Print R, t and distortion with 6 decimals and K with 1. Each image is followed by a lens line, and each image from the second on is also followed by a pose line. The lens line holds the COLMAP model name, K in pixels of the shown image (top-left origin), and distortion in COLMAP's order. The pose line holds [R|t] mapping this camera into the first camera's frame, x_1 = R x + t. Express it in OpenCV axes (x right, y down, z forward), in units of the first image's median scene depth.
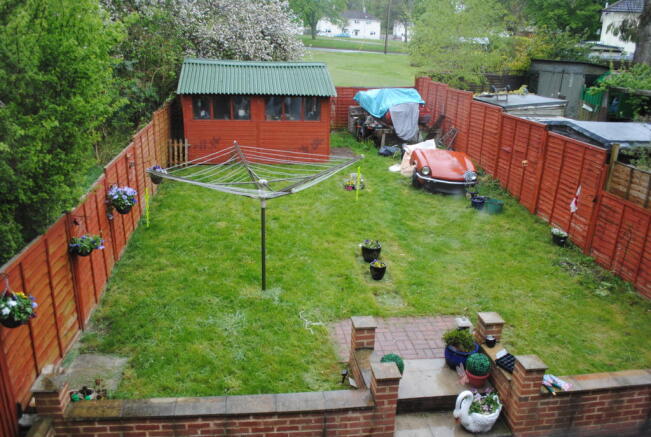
lens RADIAL K [[516.7, 0, 337.7], [0, 516.7, 220.2], [0, 0, 1]] dist [-0.067703, -0.003730]
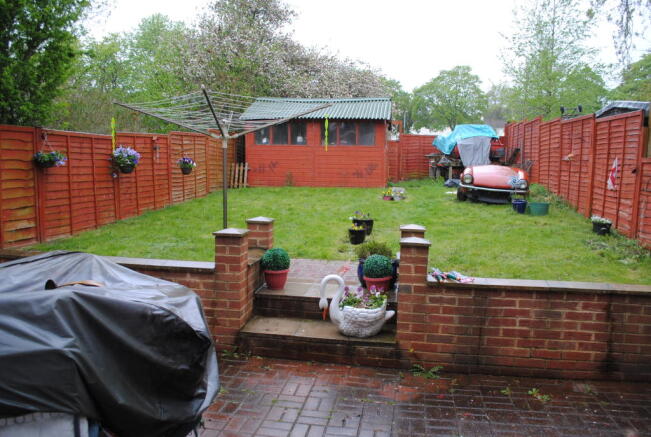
lens RADIAL K [[516.7, 0, 337.7], [0, 516.7, 220.2], [0, 0, 1]] dist [-0.067703, -0.003730]
pose [[0.956190, 0.005704, -0.292690, 0.240970], [-0.069625, 0.975552, -0.208447, 0.203327], [0.284346, 0.219693, 0.933211, 0.099632]]
